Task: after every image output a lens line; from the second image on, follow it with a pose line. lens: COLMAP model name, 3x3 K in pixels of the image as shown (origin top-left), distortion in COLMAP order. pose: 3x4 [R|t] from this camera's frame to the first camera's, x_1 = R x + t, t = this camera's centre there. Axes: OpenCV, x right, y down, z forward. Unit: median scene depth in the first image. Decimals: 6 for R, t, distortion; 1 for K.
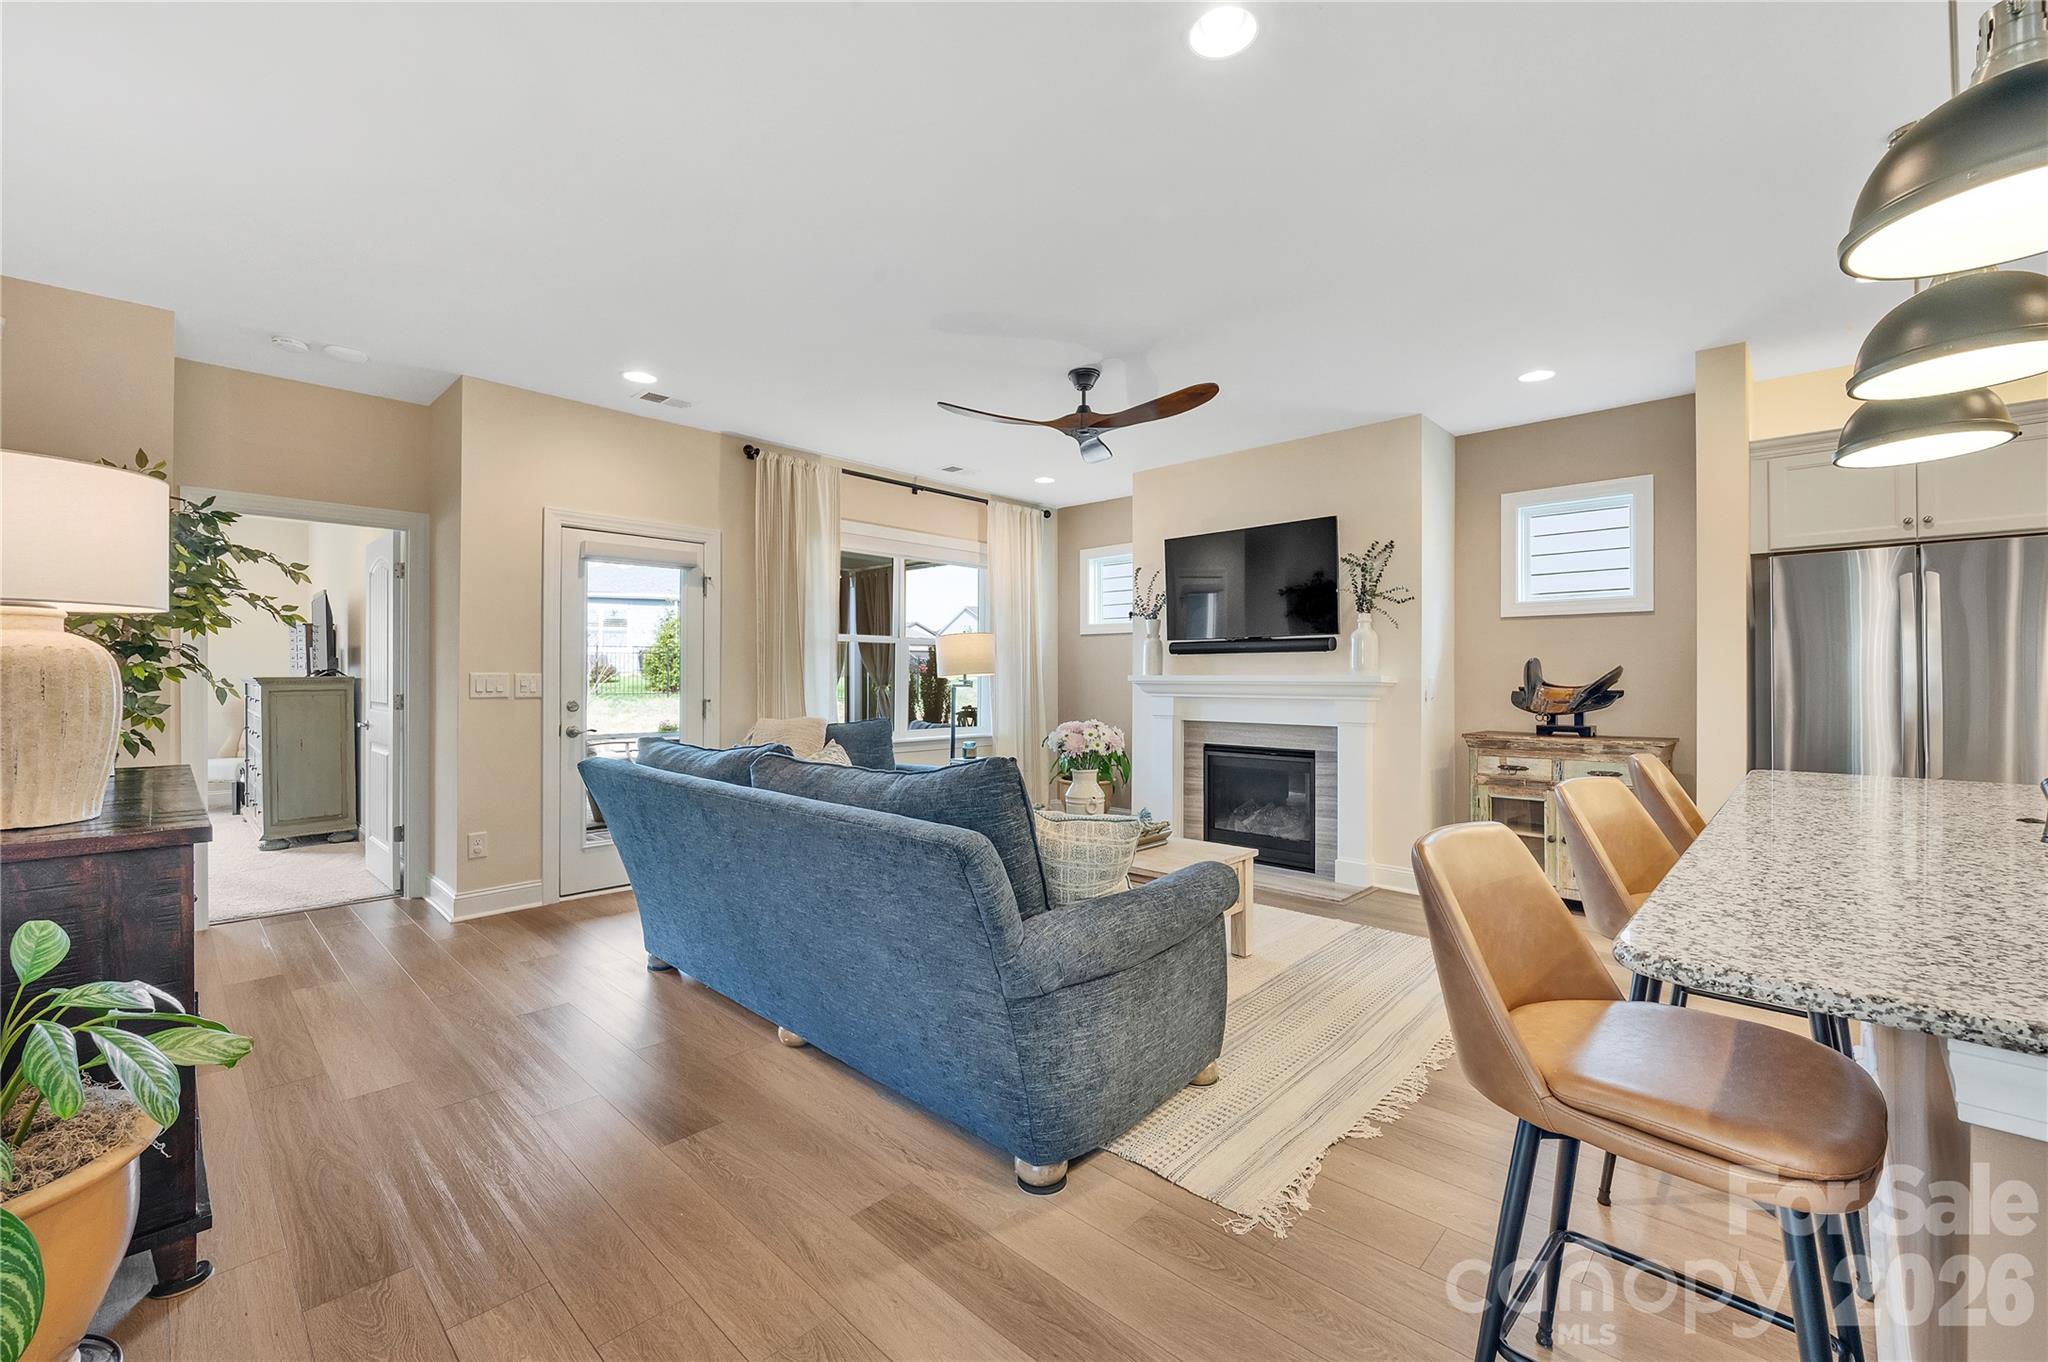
lens RADIAL K [[865.5, 0, 1012.0], [0, 865.5, 676.1], [0, 0, 1]] dist [-0.011601, 0.000925]
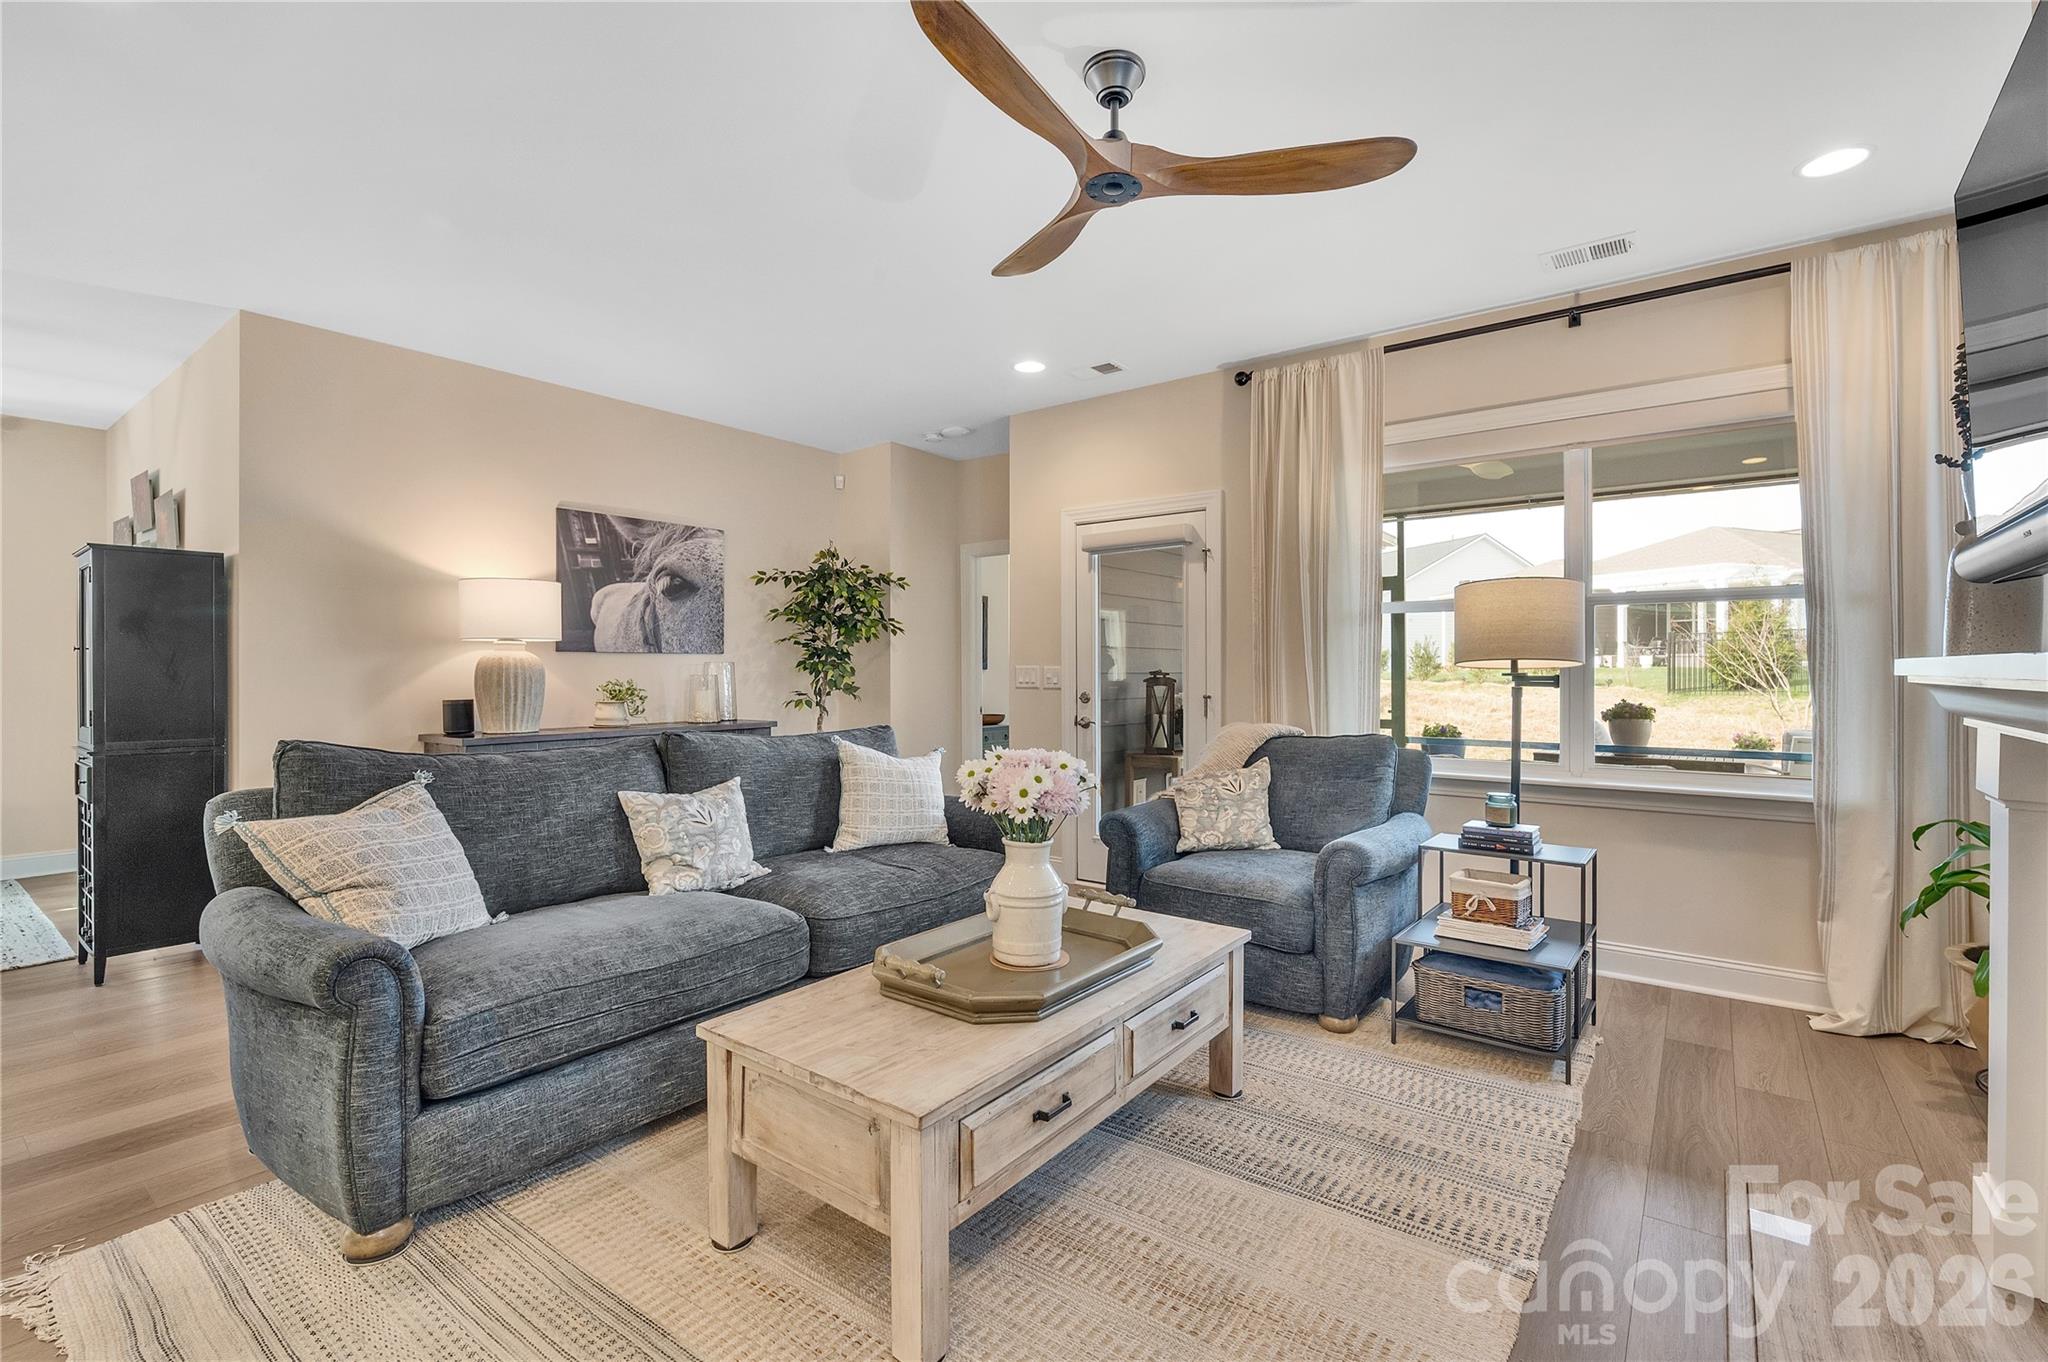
lens RADIAL K [[899.0, 0, 1011.1], [0, 899.0, 670.9], [0, 0, 1]] dist [0.000241, 0.000295]
pose [[0.118078, -0.001088, -0.993004, 0.568040], [0.006890, 0.999976, -0.000276, 0.002568], [0.992980, -0.006809, 0.118083, 0.826291]]
